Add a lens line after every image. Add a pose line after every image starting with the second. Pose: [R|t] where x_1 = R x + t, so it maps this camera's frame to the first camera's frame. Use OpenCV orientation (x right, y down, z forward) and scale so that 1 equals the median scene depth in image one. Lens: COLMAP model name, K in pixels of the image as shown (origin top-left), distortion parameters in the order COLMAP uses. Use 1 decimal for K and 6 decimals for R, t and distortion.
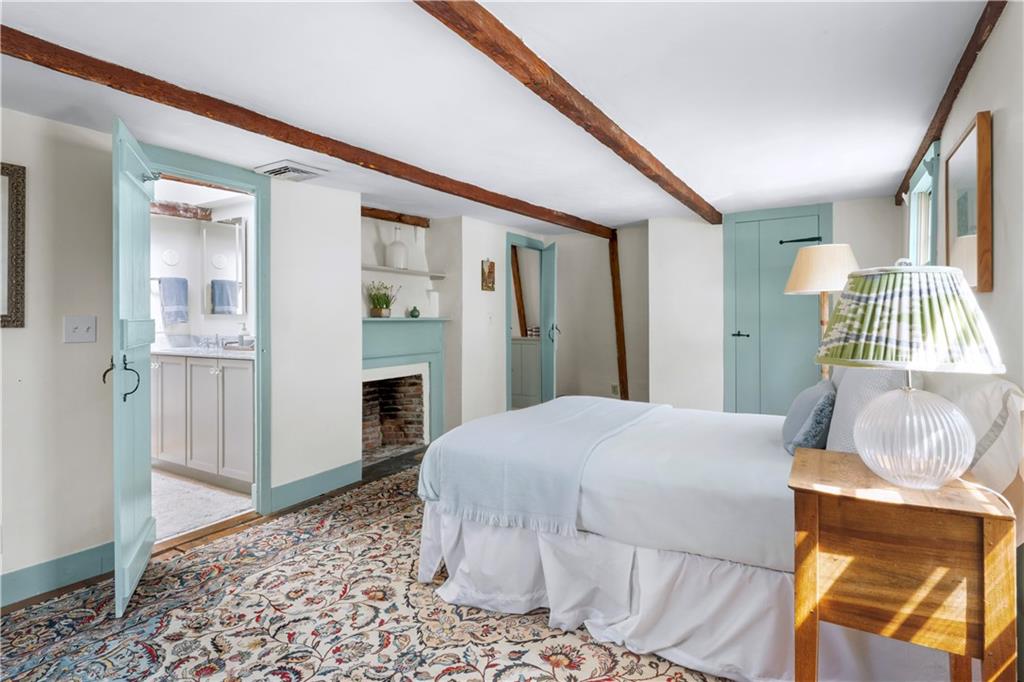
lens RADIAL K [[537.1, 0, 511.7], [0, 537.1, 316.6], [0, 0, 1]] dist [-0.000394, -0.000224]
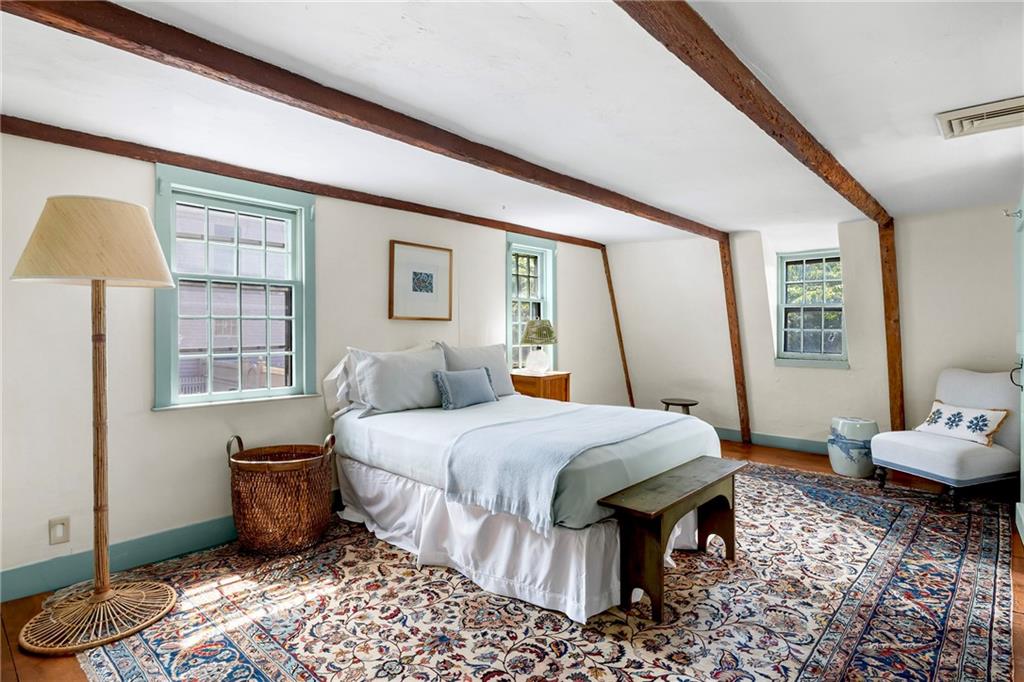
lens RADIAL K [[532.3, 0, 507.5], [0, 532.3, 336.7], [0, 0, 1]] dist [-0.000437, -0.000652]
pose [[-0.978299, -0.001972, 0.207187, 0.036868], [-0.000220, 0.999964, 0.008477, 0.003449], [-0.207197, 0.008248, -0.978265, 1.229796]]
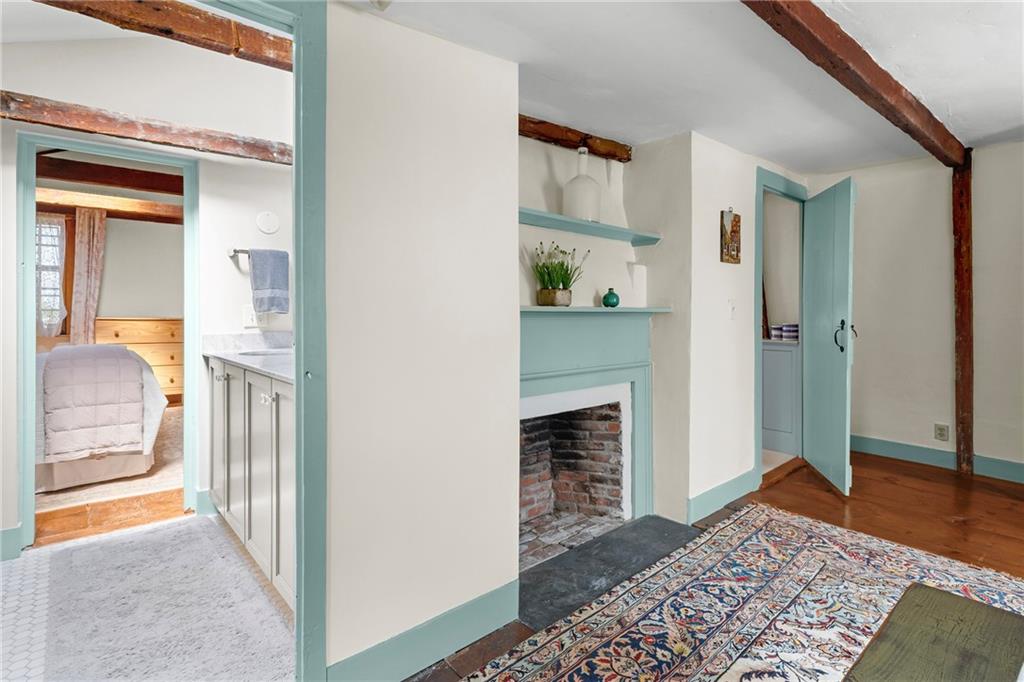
lens RADIAL K [[507.8, 0, 502.8], [0, 507.8, 315.3], [0, 0, 1]] dist [-0.000665, -0.000456]
pose [[0.945932, 0.005313, -0.324322, -0.114563], [-0.002694, 0.999960, 0.008522, 0.006423], [0.324354, -0.007187, 0.945908, 0.449485]]
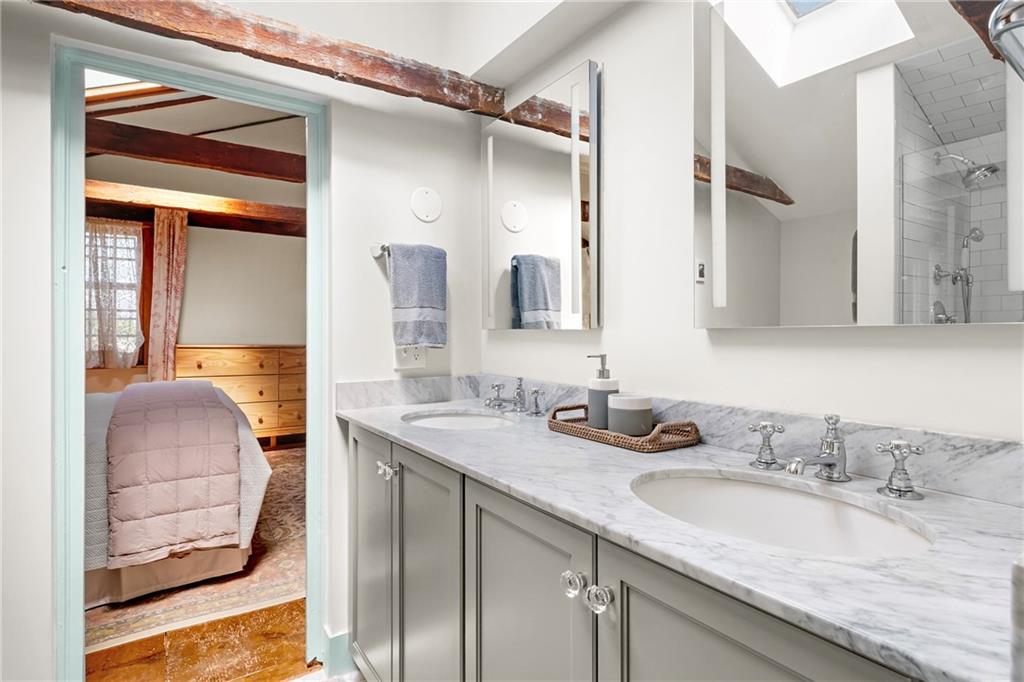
lens RADIAL K [[532.3, 0, 507.5], [0, 532.3, 336.7], [0, 0, 1]] dist [-0.000437, -0.000652]
pose [[0.901455, 0.006057, -0.432831, -0.376176], [-0.002295, 0.999955, 0.009214, -0.002864], [0.432868, -0.007313, 0.901428, 0.612911]]
